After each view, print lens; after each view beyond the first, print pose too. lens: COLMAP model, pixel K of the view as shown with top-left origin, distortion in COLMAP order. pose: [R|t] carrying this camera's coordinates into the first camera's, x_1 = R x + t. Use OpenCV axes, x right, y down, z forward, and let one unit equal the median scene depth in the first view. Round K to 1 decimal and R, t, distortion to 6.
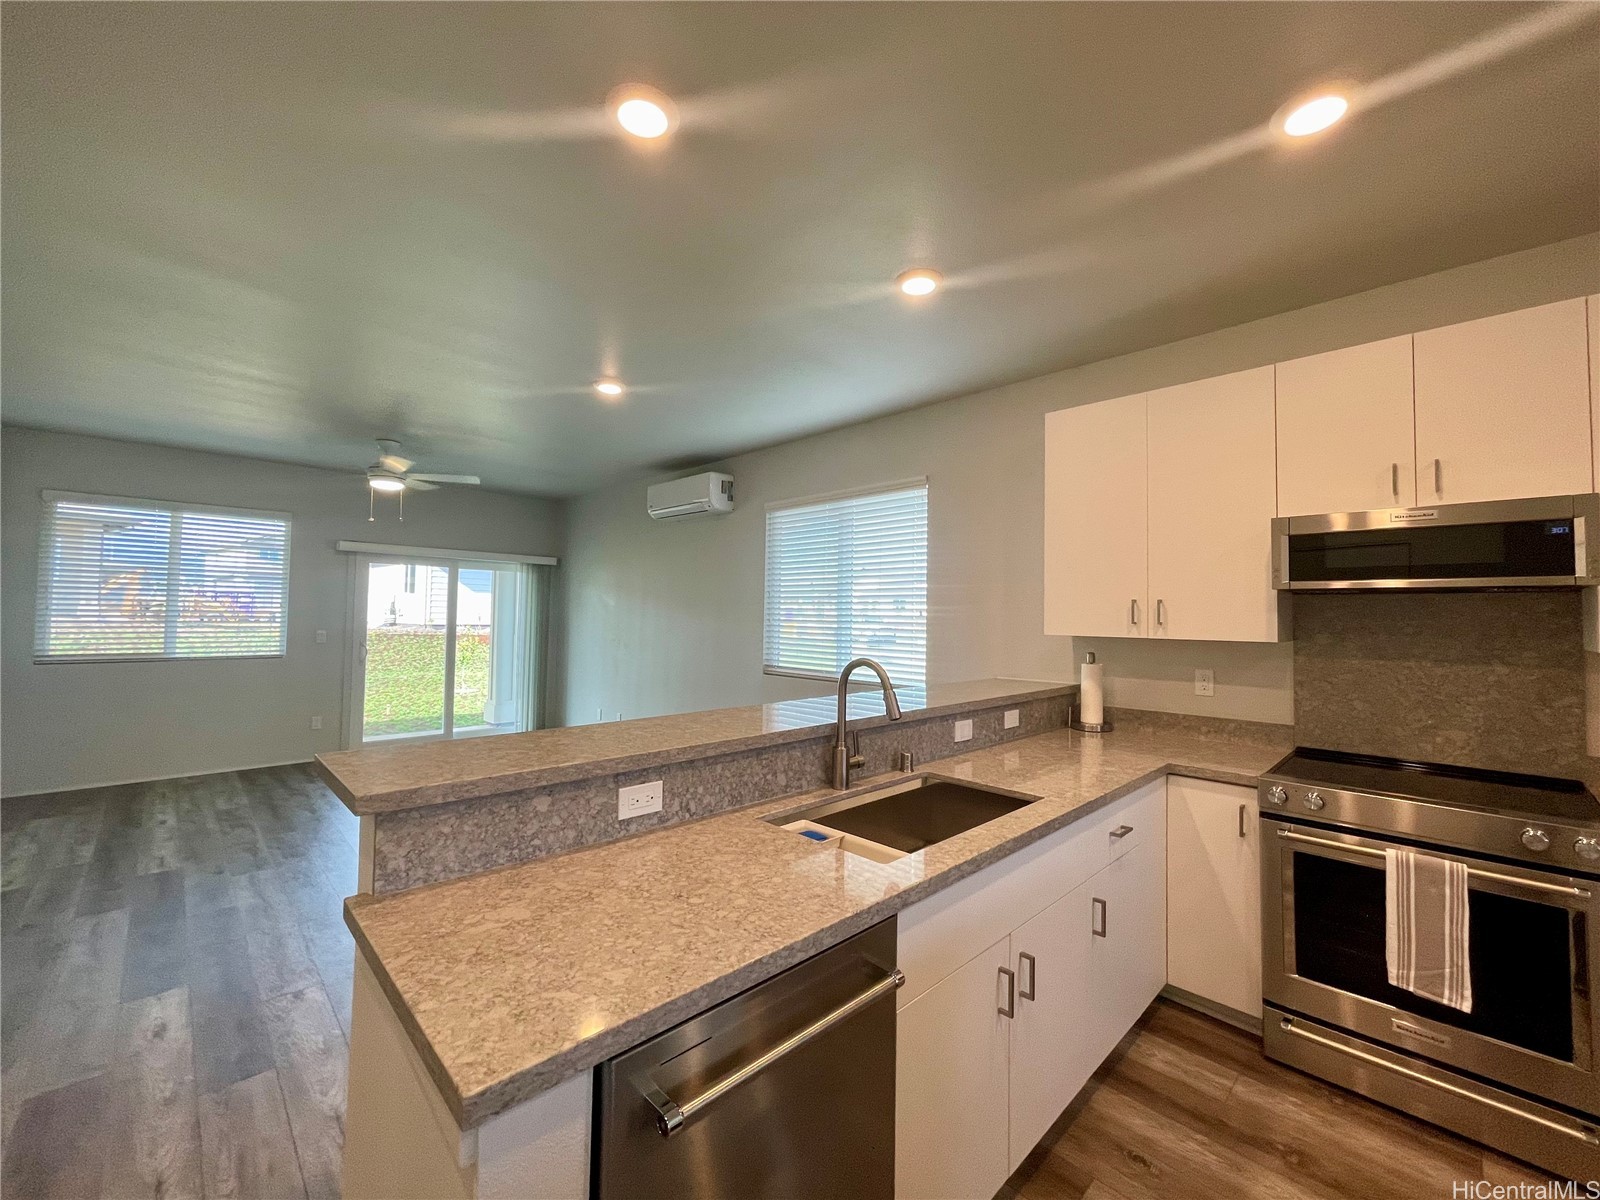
lens RADIAL K [[644.5, 0, 797.3], [0, 644.5, 593.0], [0, 0, 1]] dist [-0.007005, 0.002697]
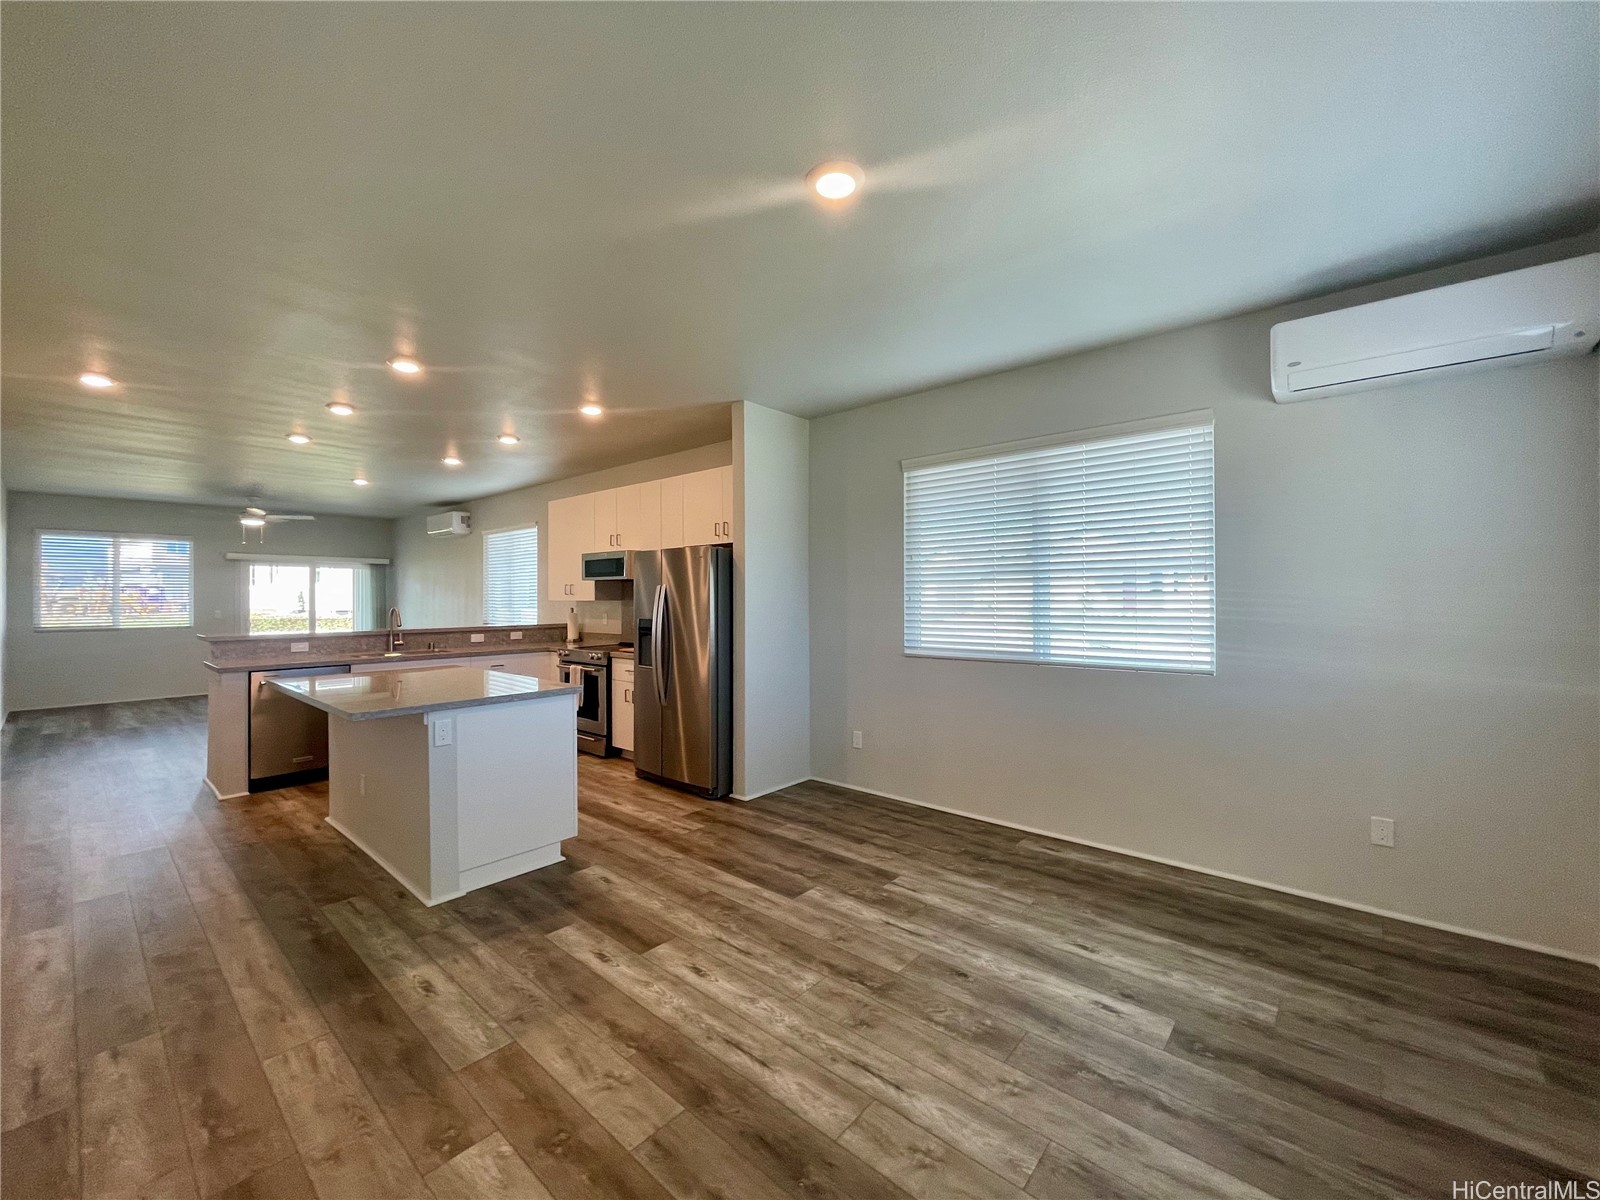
lens RADIAL K [[644.5, 0, 799.7], [0, 644.5, 594.1], [0, 0, 1]] dist [-0.007005, 0.002697]
pose [[0.996684, -0.019352, 0.079032, 1.419258], [0.016806, 0.999322, 0.032758, -0.021518], [-0.079612, -0.031321, 0.996334, -1.730279]]
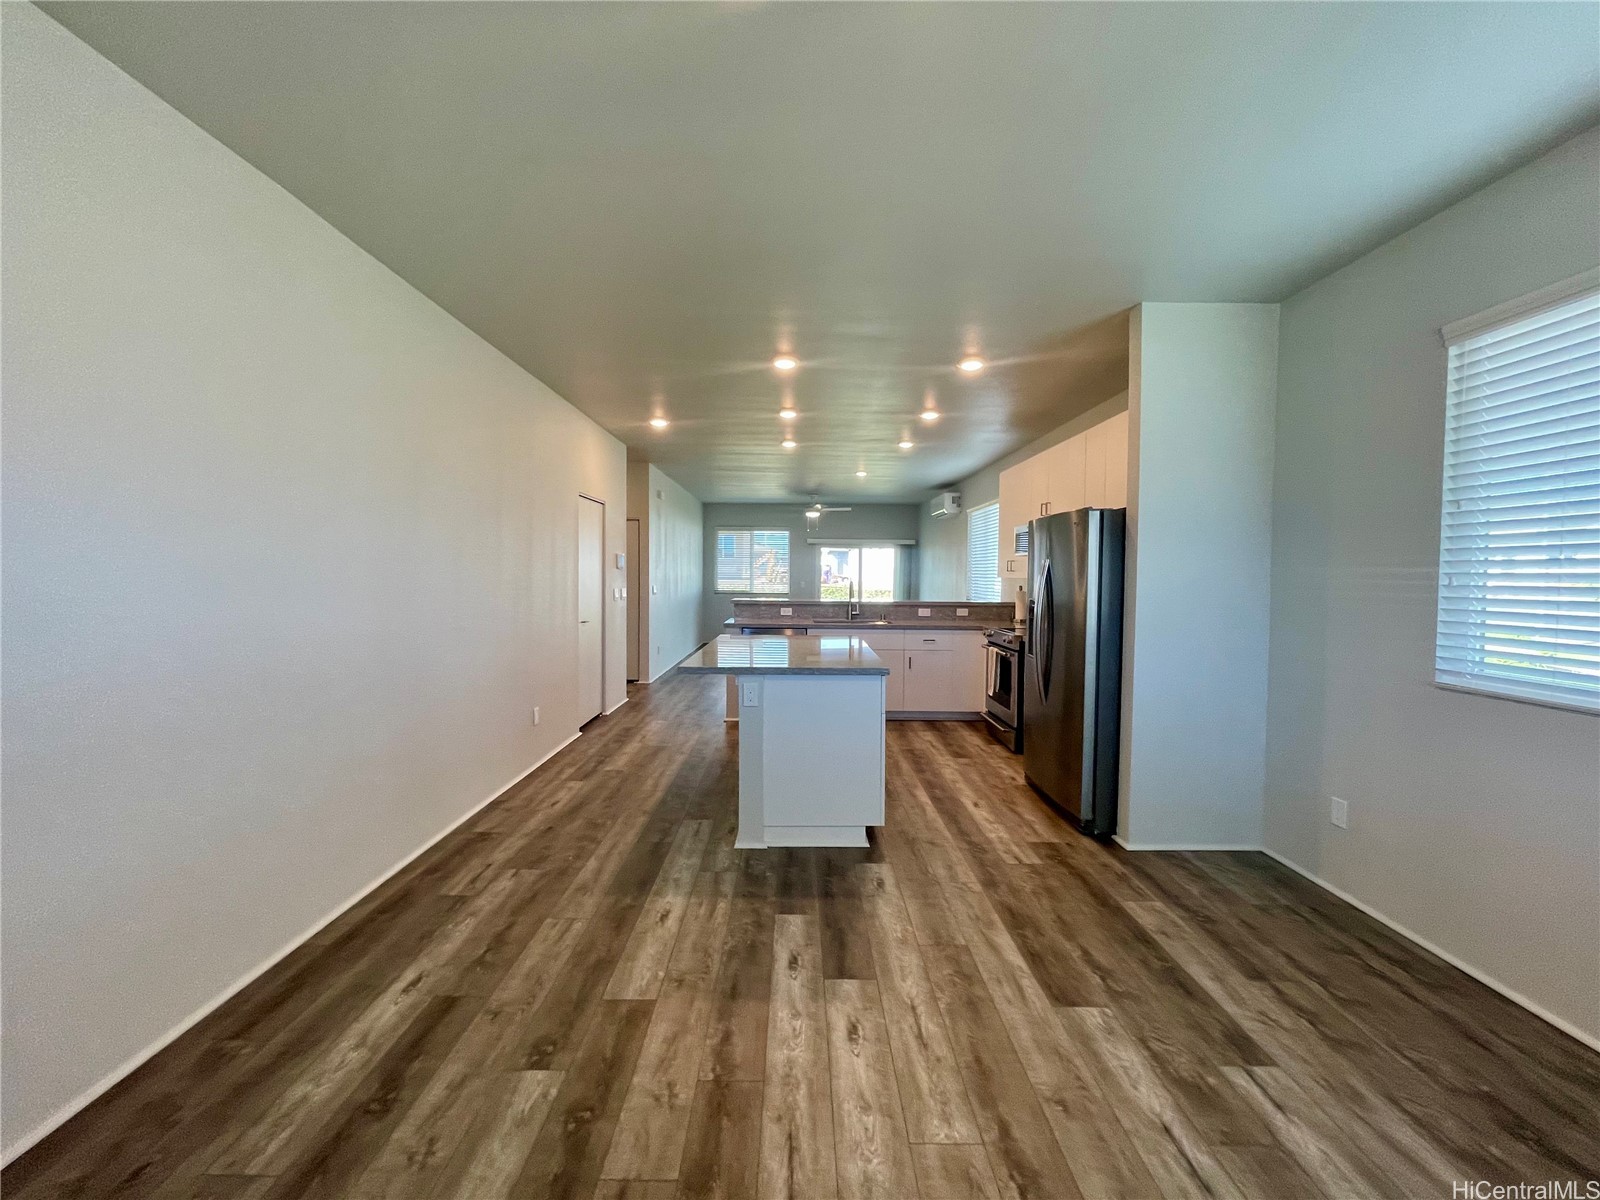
lens RADIAL K [[644.5, 0, 798.9], [0, 644.5, 597.7], [0, 0, 1]] dist [-0.007005, 0.002697]
pose [[0.716504, 0.015685, -0.697407, 1.851372], [0.028892, 0.998222, 0.052133, 0.001227], [0.696984, -0.057503, 0.714777, -1.327139]]
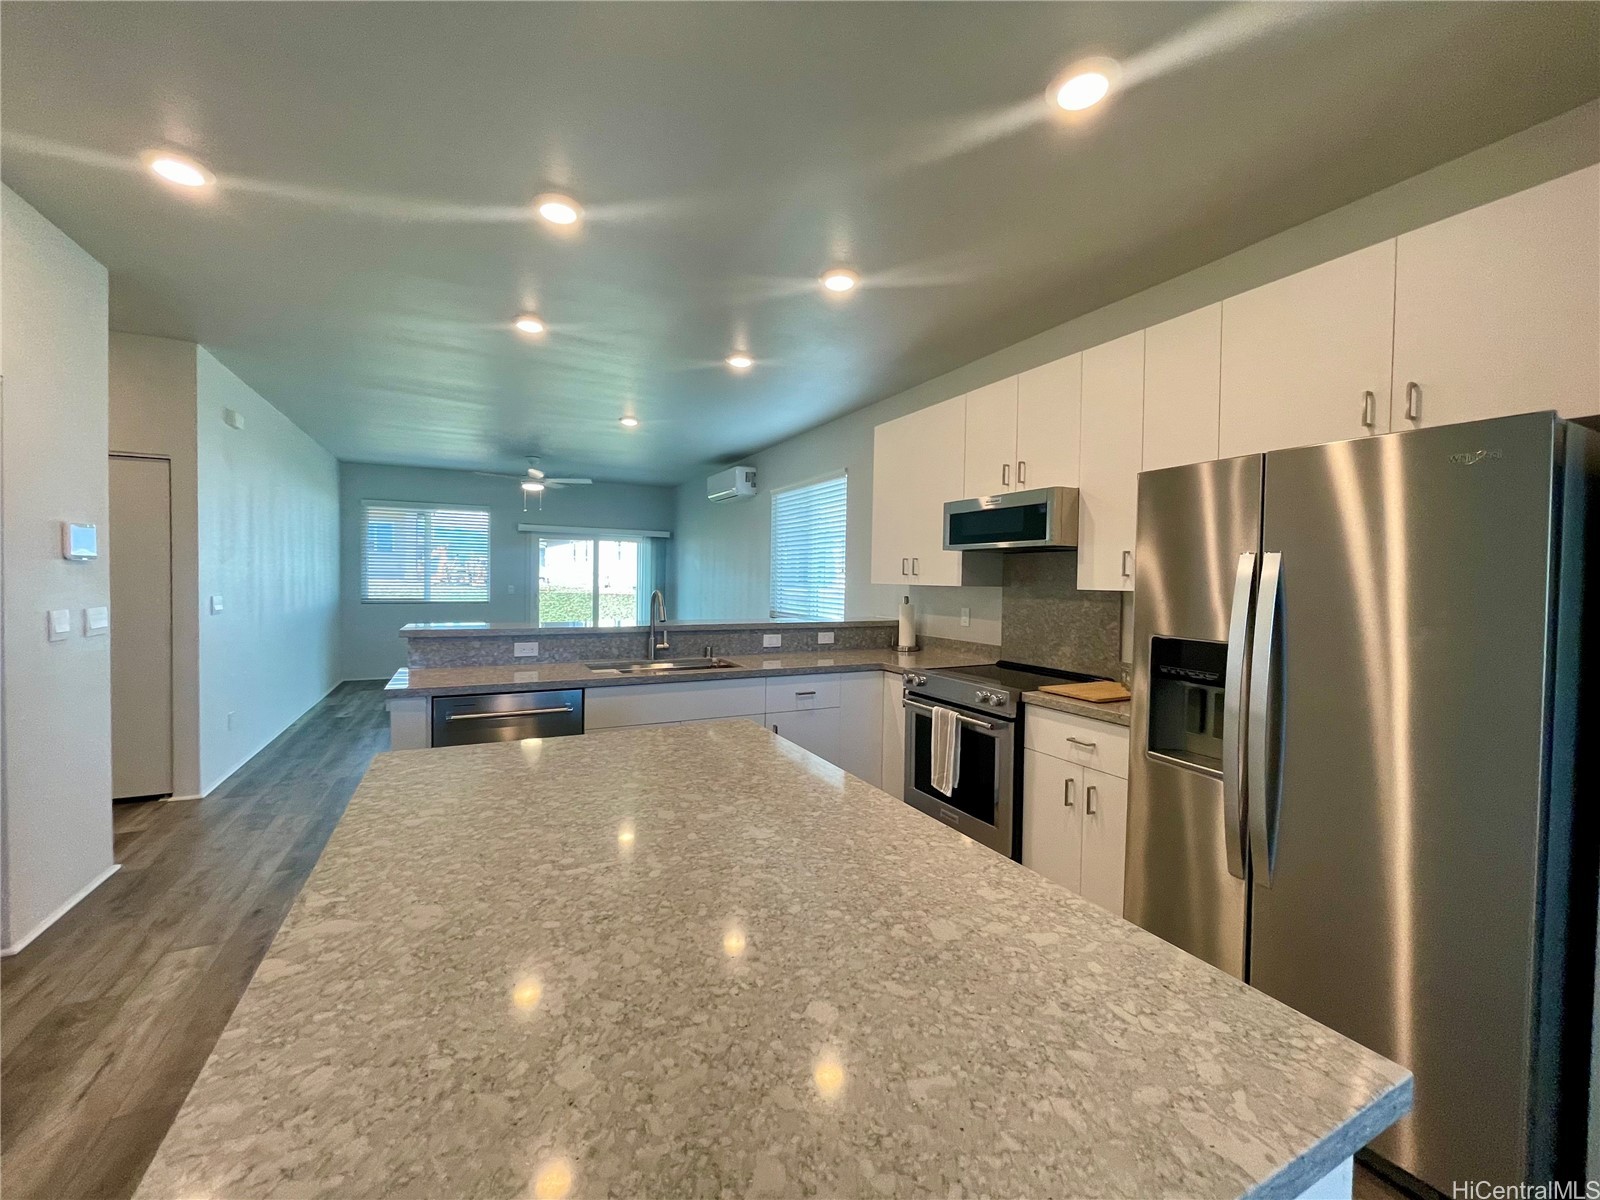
lens RADIAL K [[644.5, 0, 799.4], [0, 644.5, 594.9], [0, 0, 1]] dist [-0.007005, 0.002697]
pose [[0.953491, 0.007348, -0.301330, 0.866724], [0.009869, 0.998406, 0.055574, 0.011232], [0.301258, -0.055964, 0.951899, -0.540624]]
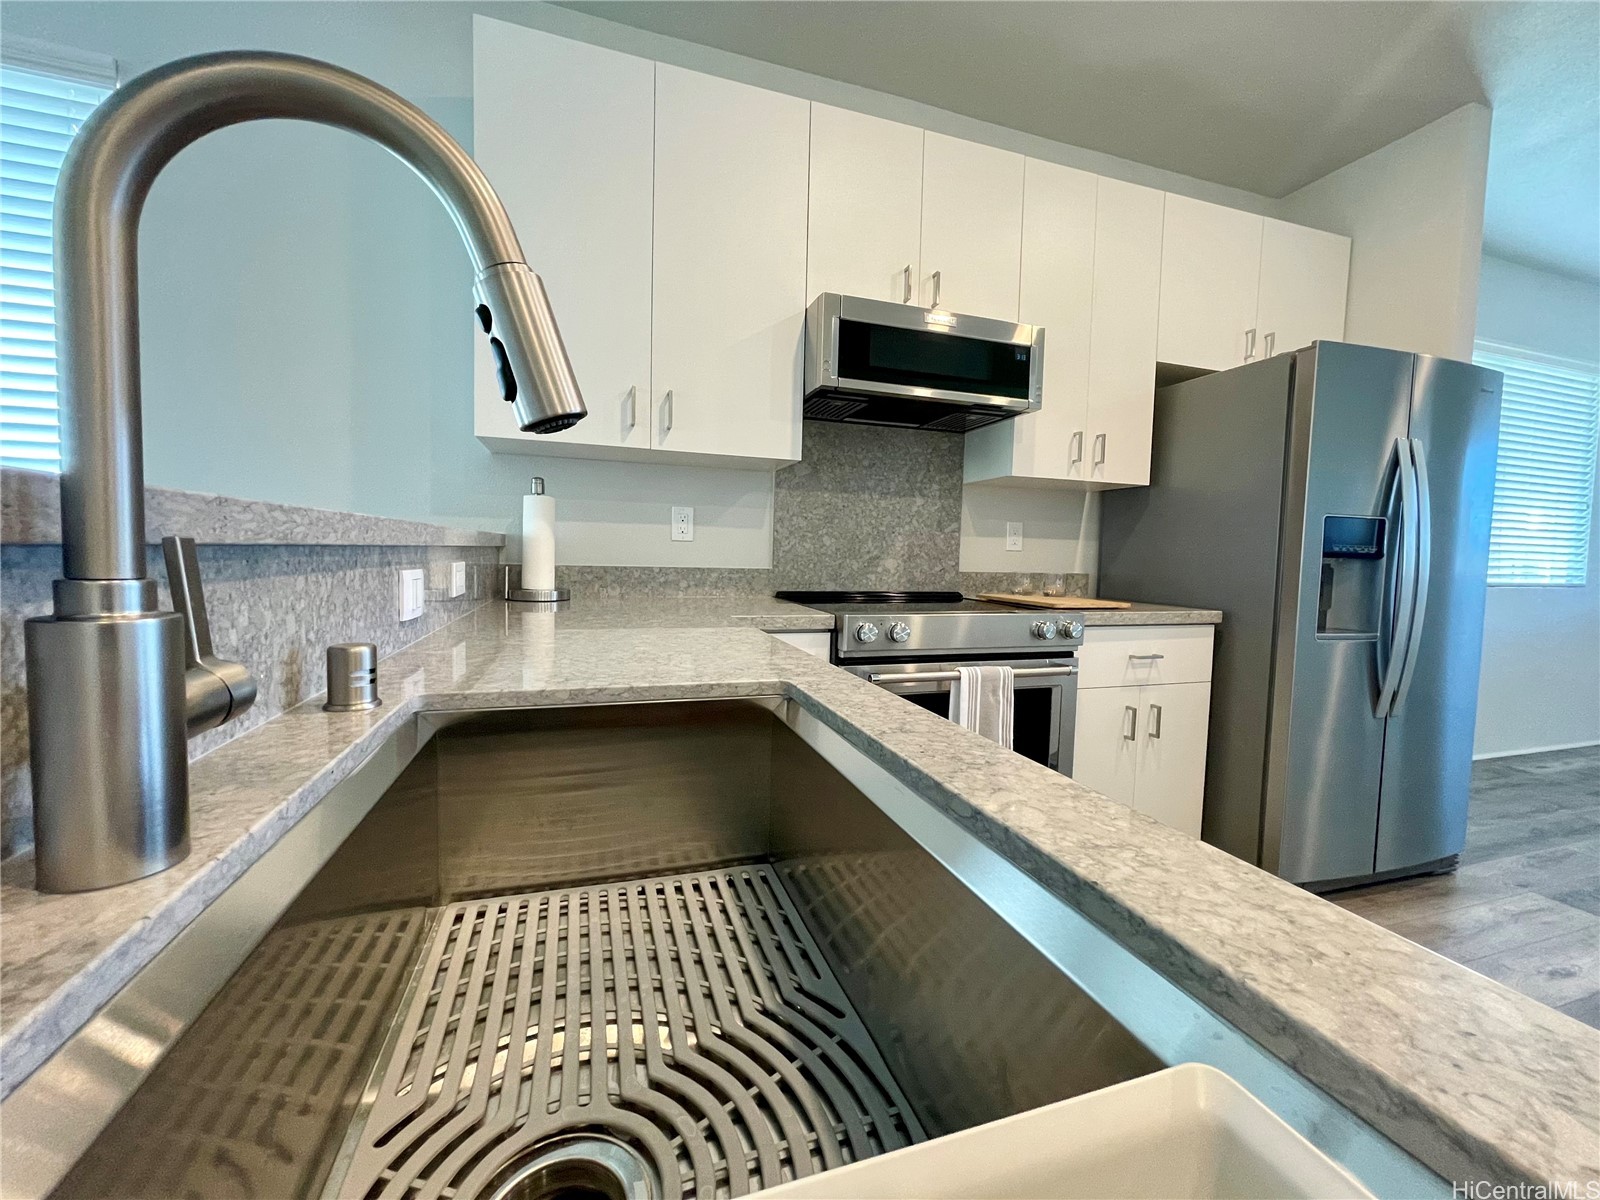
lens RADIAL K [[644.5, 0, 798.1], [0, 644.5, 591.0], [0, 0, 1]] dist [-0.007005, 0.002697]
pose [[0.444370, -0.057234, 0.894013, 0.002283], [-0.049780, 0.994838, 0.088432, 0.175655], [-0.894459, -0.083800, 0.439227, 0.648996]]
